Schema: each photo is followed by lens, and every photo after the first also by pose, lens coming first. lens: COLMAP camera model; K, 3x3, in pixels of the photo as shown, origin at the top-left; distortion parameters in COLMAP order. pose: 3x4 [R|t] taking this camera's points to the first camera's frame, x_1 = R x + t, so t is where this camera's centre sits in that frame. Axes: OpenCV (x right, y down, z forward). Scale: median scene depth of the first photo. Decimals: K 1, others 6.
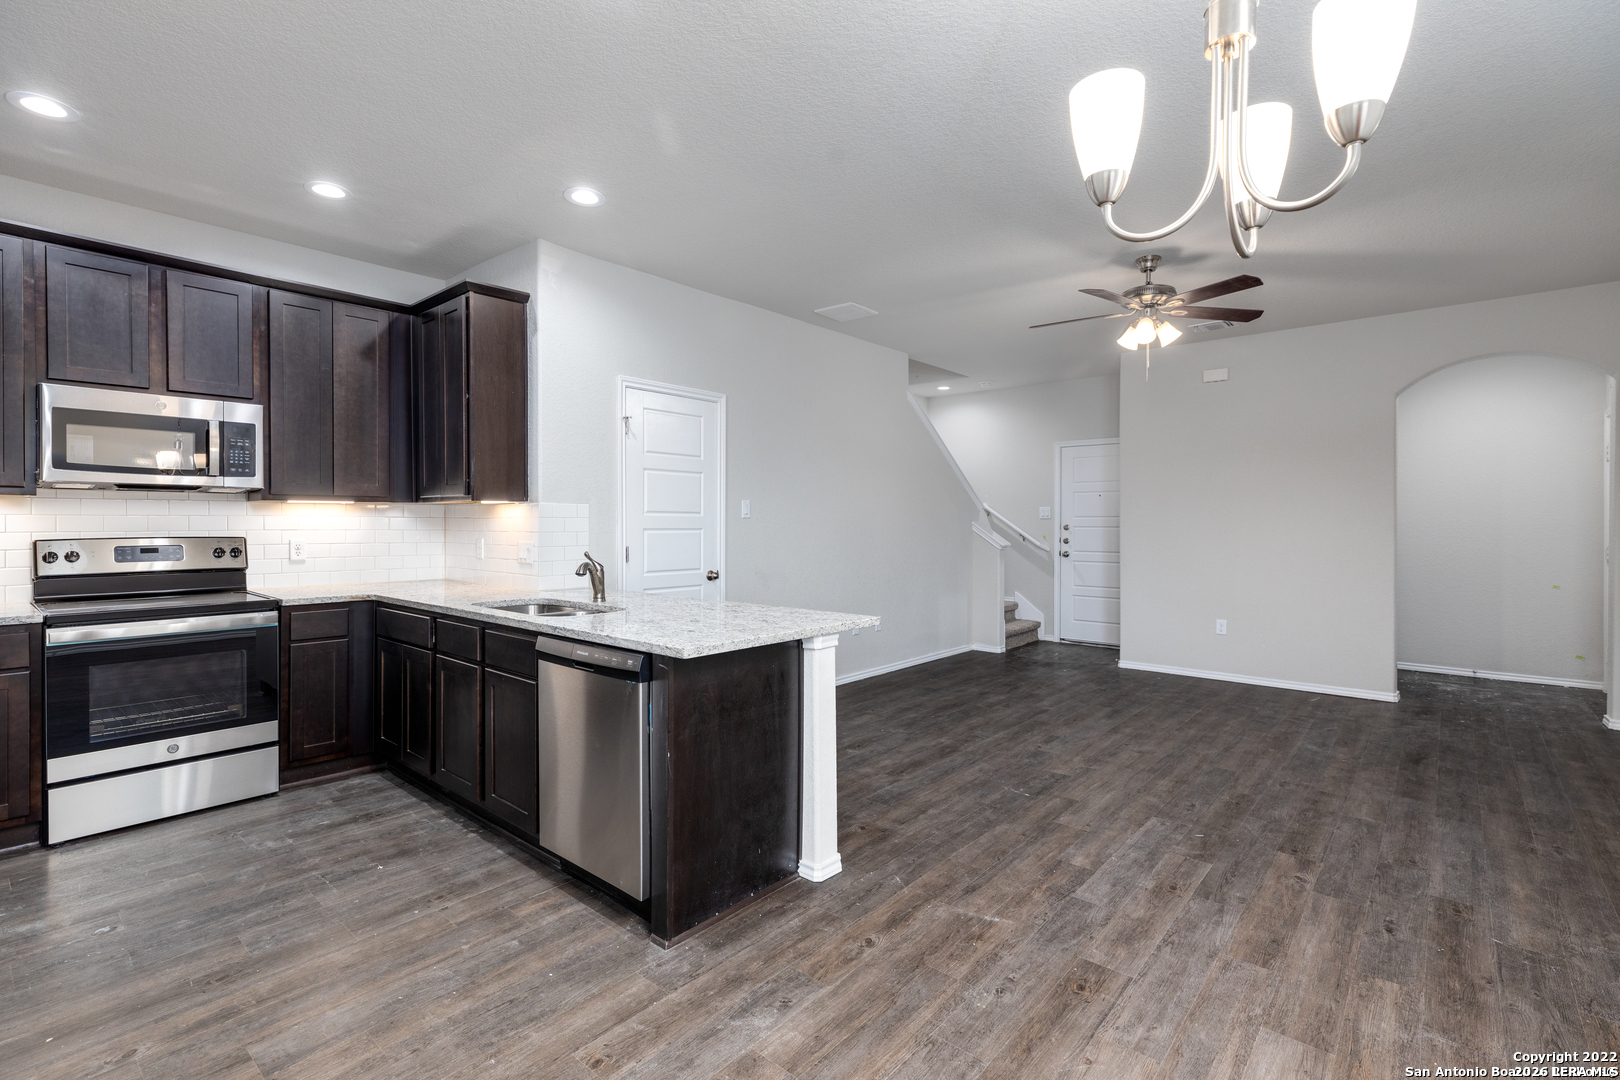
lens RADIAL K [[752.5, 0, 797.4], [0, 752.5, 541.5], [0, 0, 1]] dist [0.001279, -0.000722]
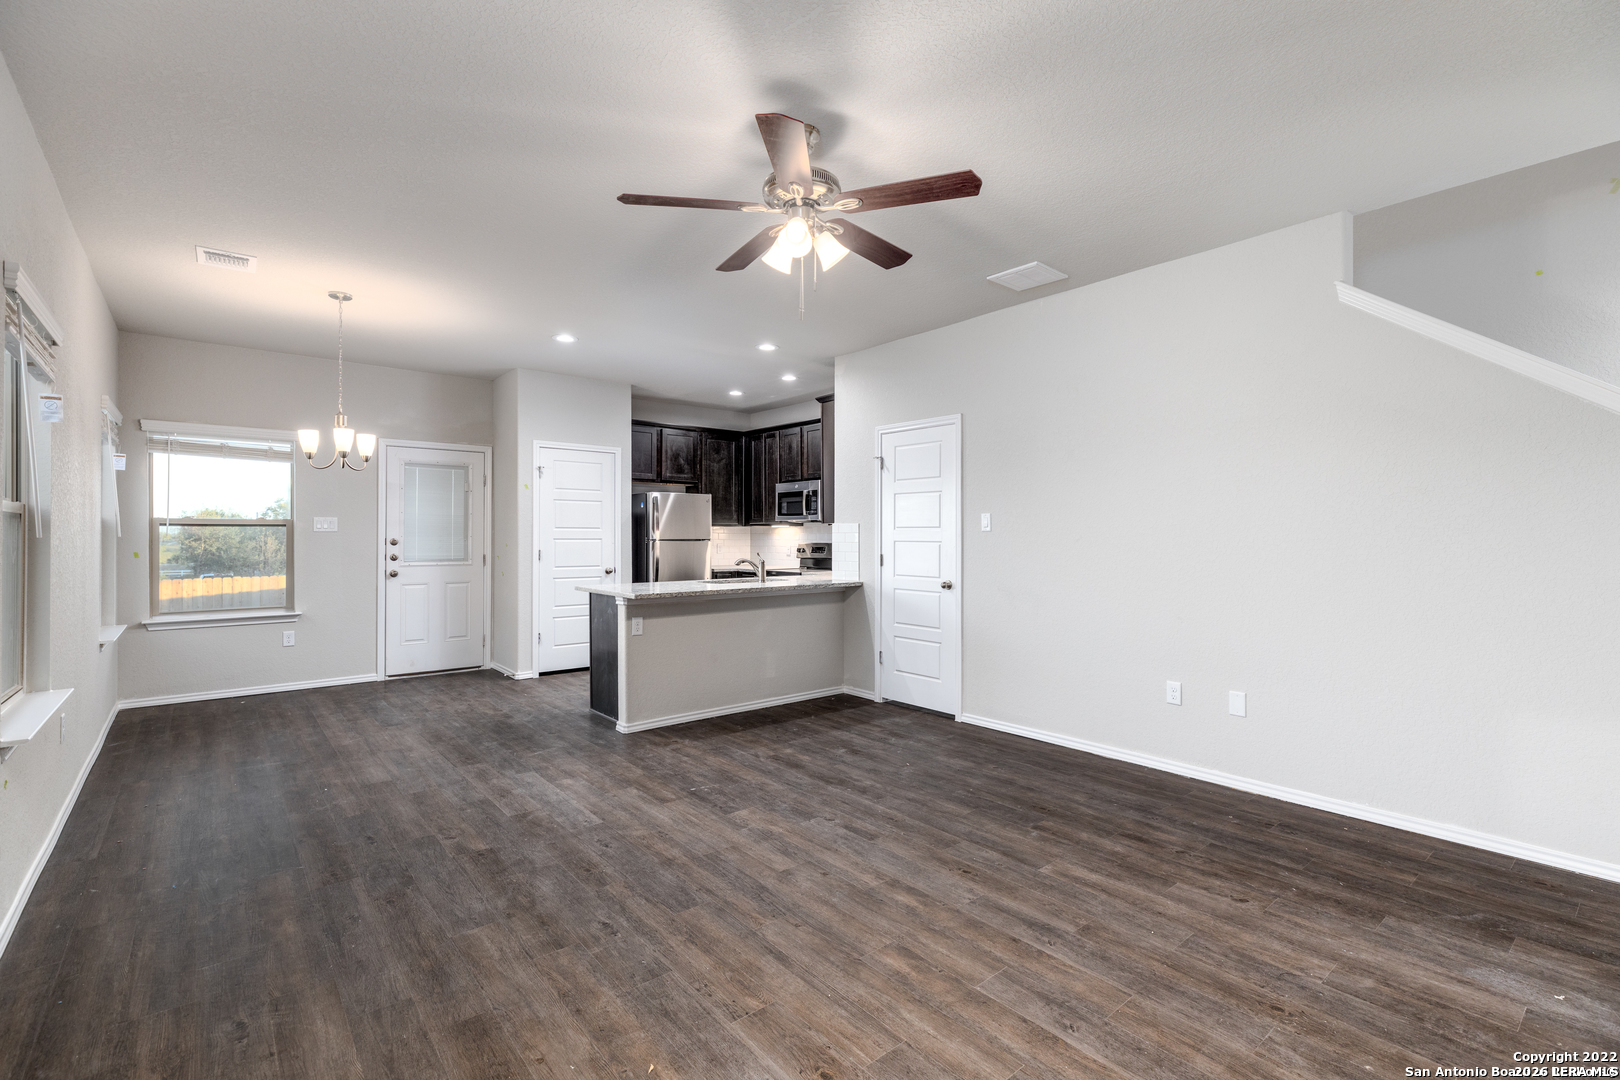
lens RADIAL K [[727.9, 0, 810.0], [0, 727.9, 540.0], [0, 0, 1]] dist [0.002475, 0.000011]
pose [[-0.163133, 0.004577, -0.986594, 1.335093], [-0.024571, 0.999660, 0.008700, -0.033615], [0.986298, 0.025660, -0.162965, 1.357849]]
